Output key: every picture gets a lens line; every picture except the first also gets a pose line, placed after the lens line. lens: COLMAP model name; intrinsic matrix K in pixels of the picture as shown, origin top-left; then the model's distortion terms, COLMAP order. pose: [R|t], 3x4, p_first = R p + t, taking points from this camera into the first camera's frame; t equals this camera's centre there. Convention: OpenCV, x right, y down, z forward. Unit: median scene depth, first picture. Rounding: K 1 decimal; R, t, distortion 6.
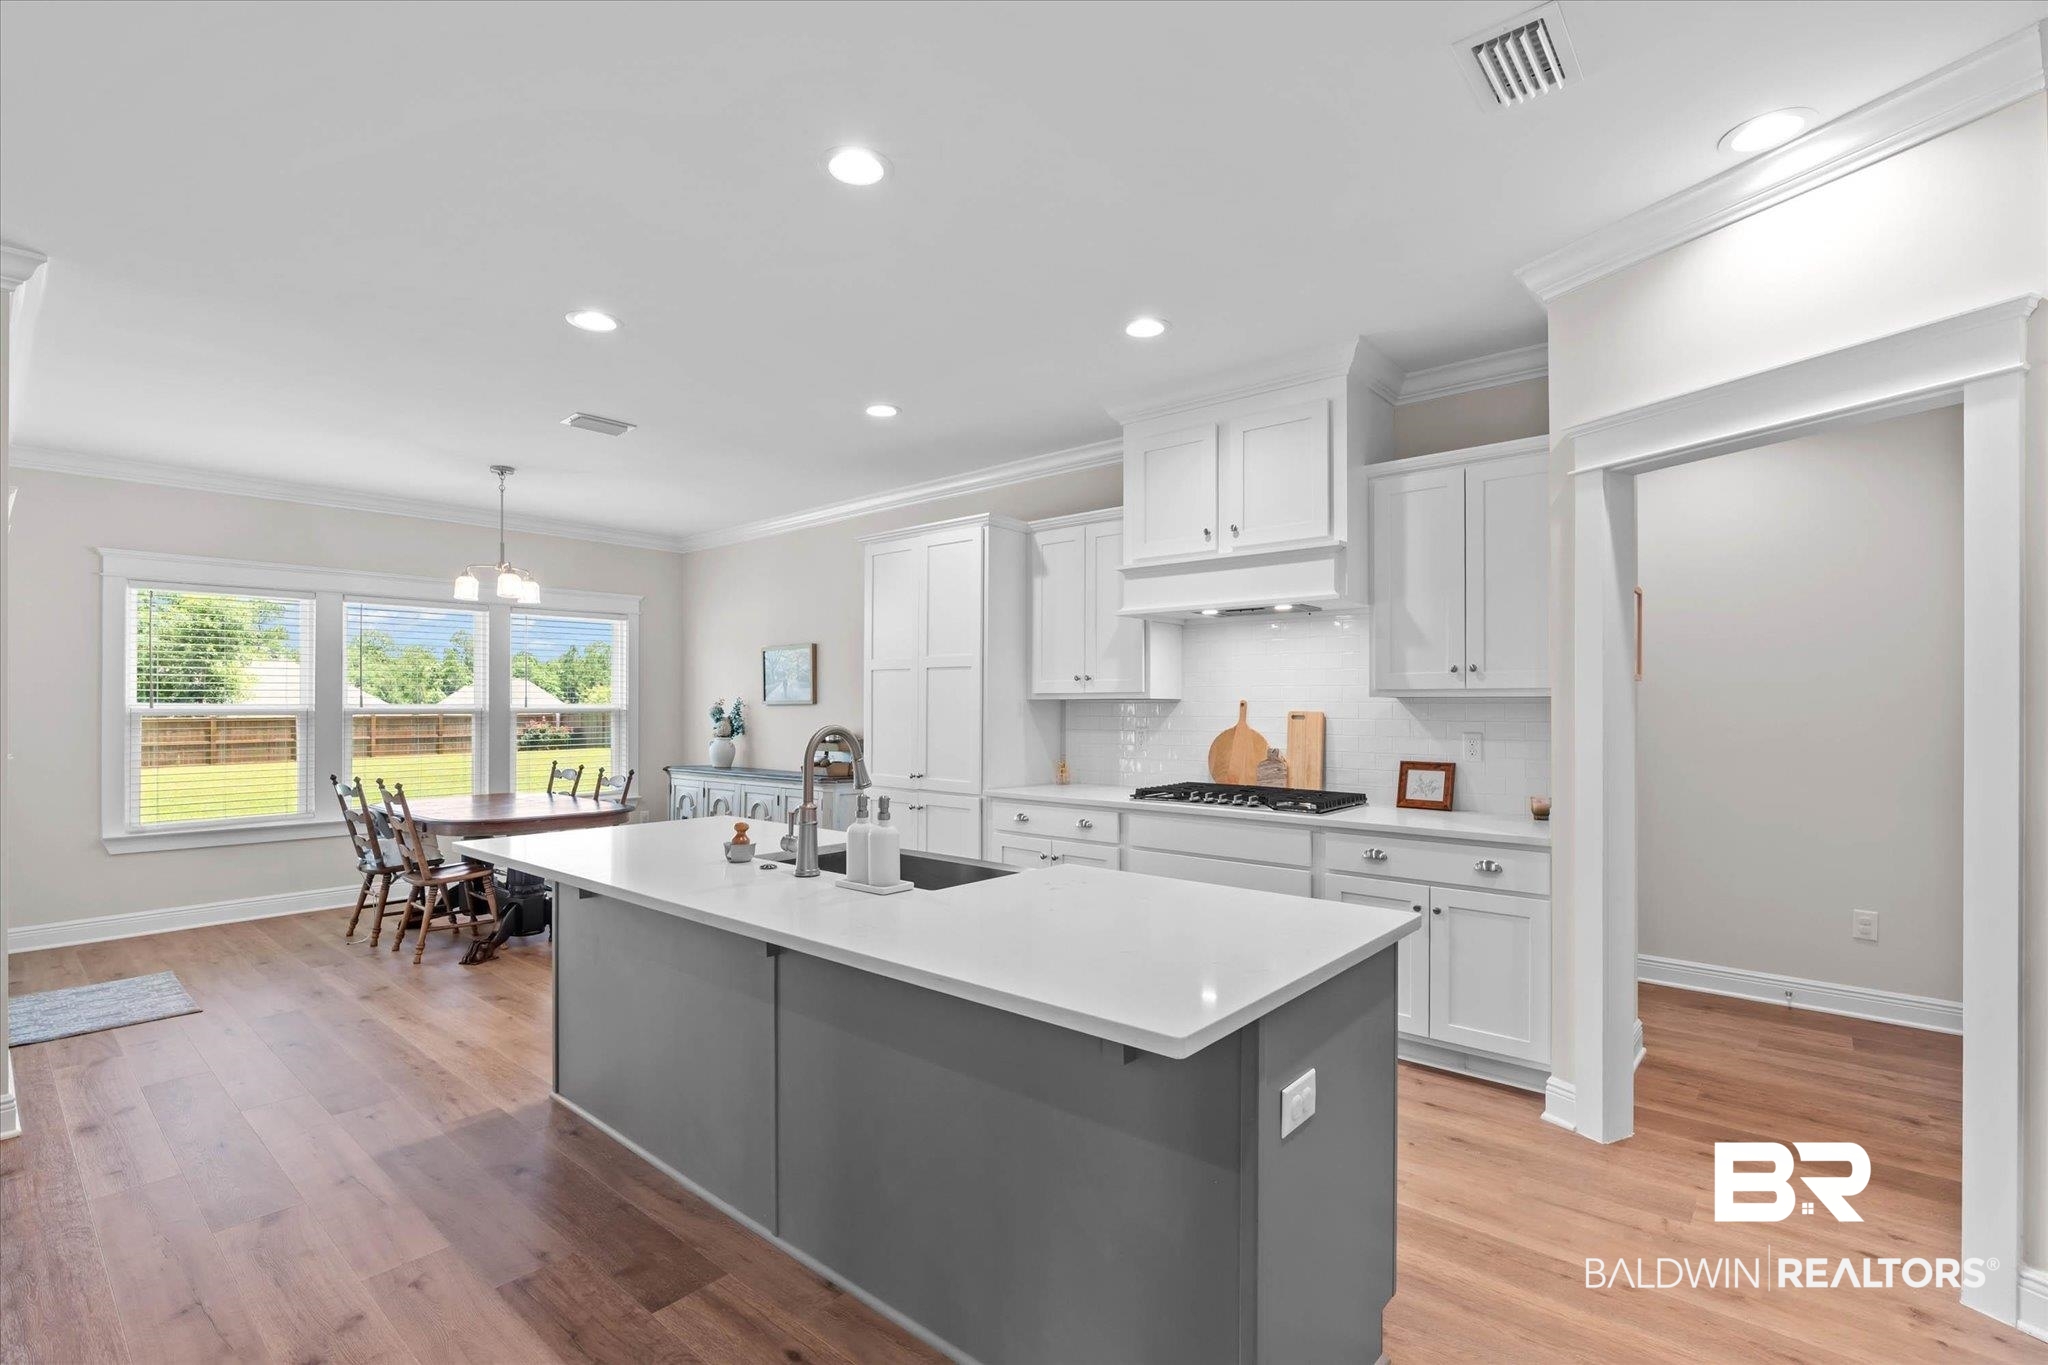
lens RADIAL K [[931.9, 0, 1023.3], [0, 931.9, 701.4], [0, 0, 1]] dist [-0.010786, 0.002837]
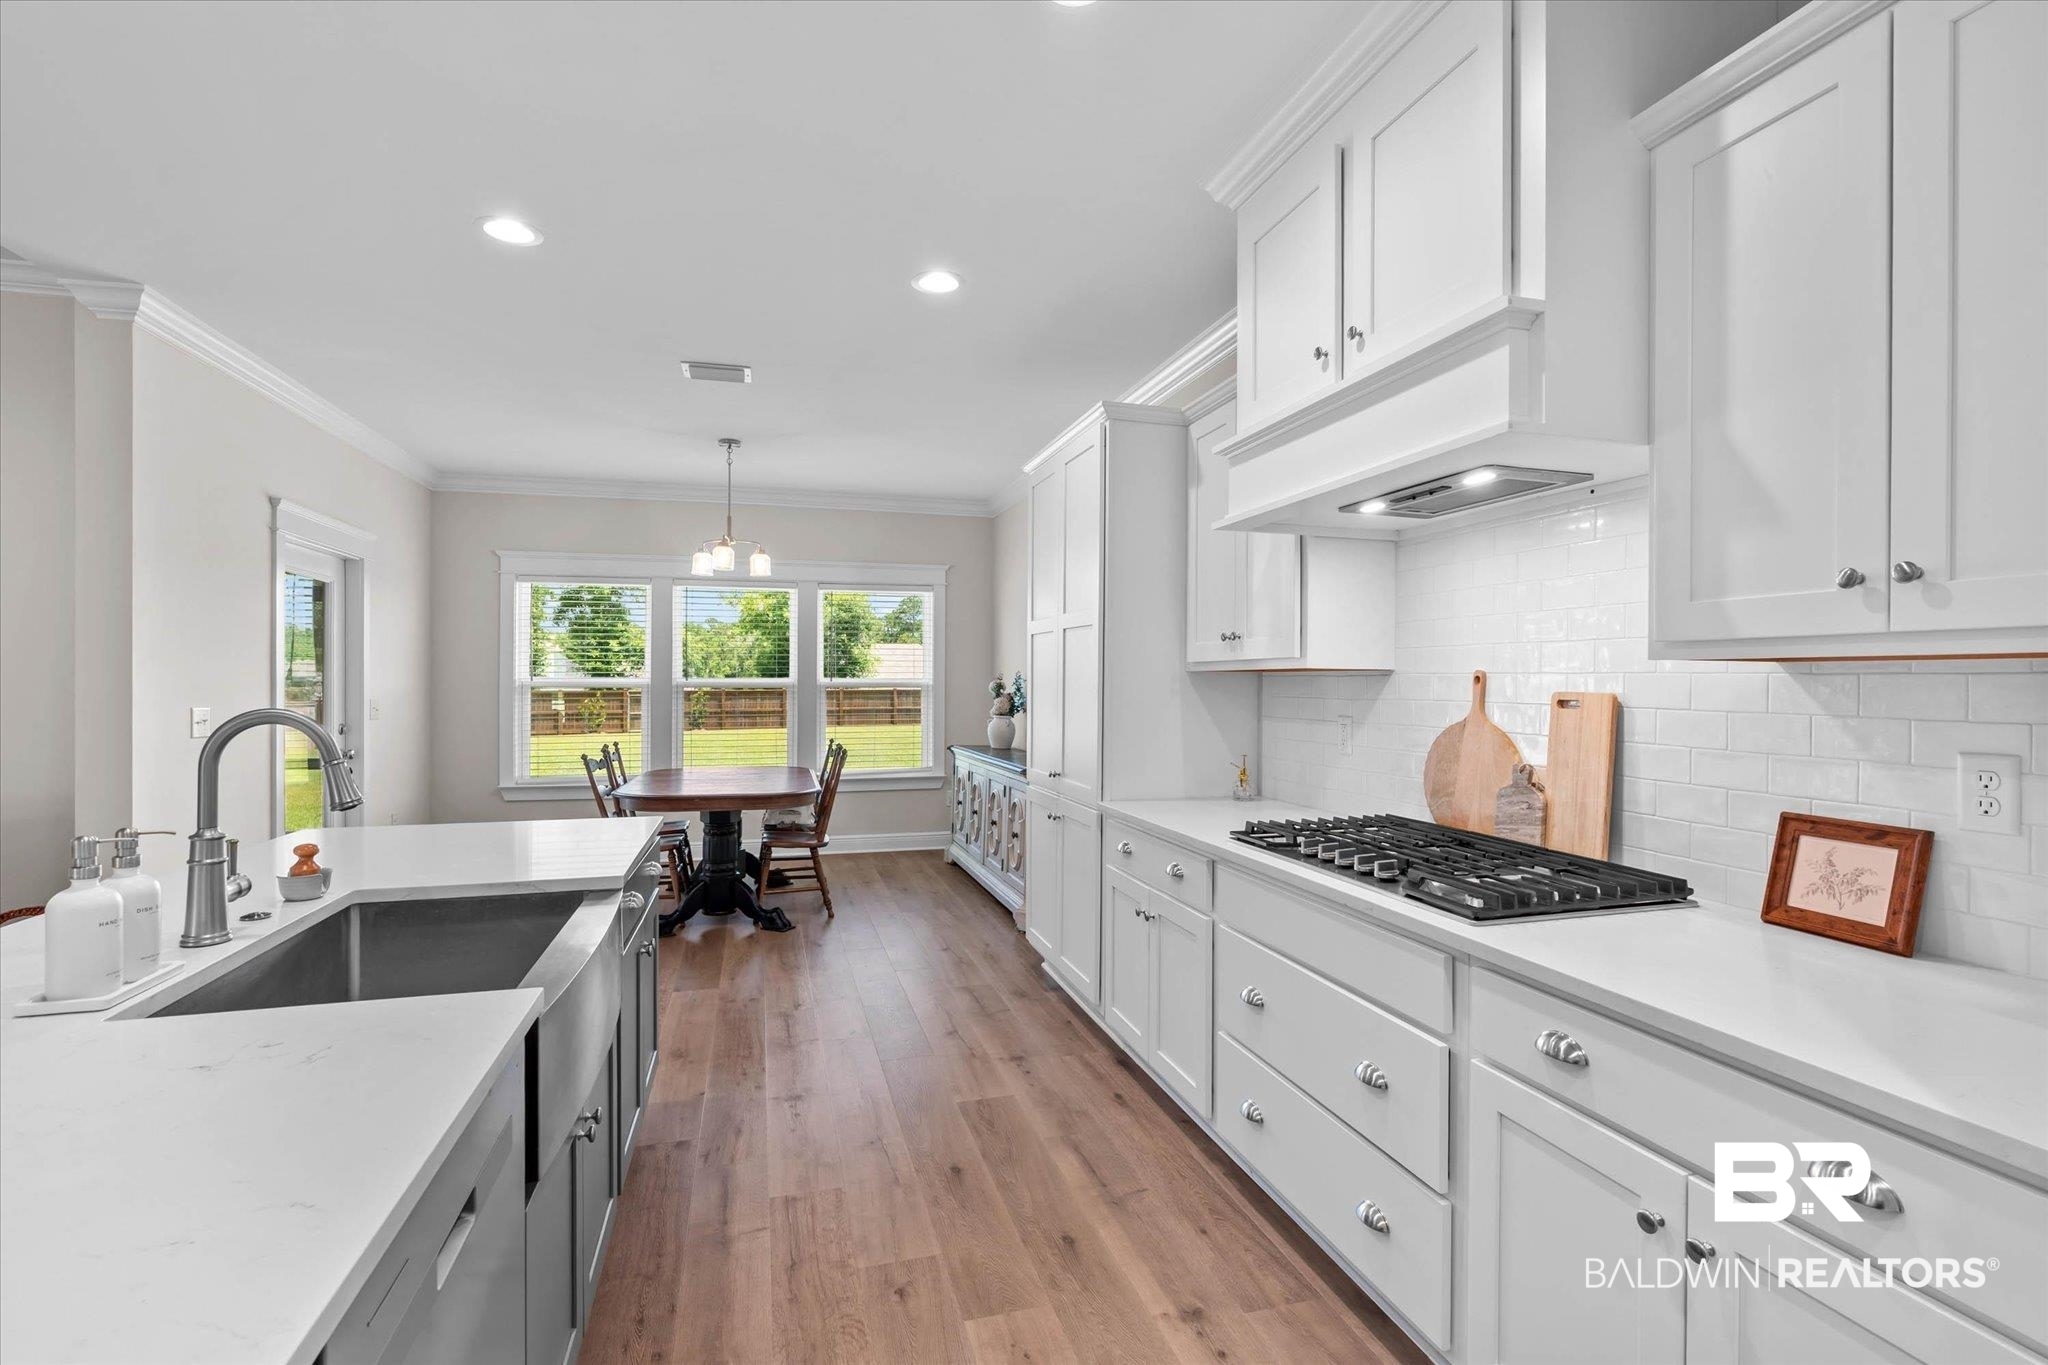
lens RADIAL K [[931.9, 0, 1029.2], [0, 931.9, 678.1], [0, 0, 1]] dist [-0.010786, 0.002837]
pose [[0.836812, -0.000101, -0.547490, 0.296022], [0.000698, 0.999999, 0.000883, 0.002515], [0.547490, -0.001122, 0.836811, 0.393182]]
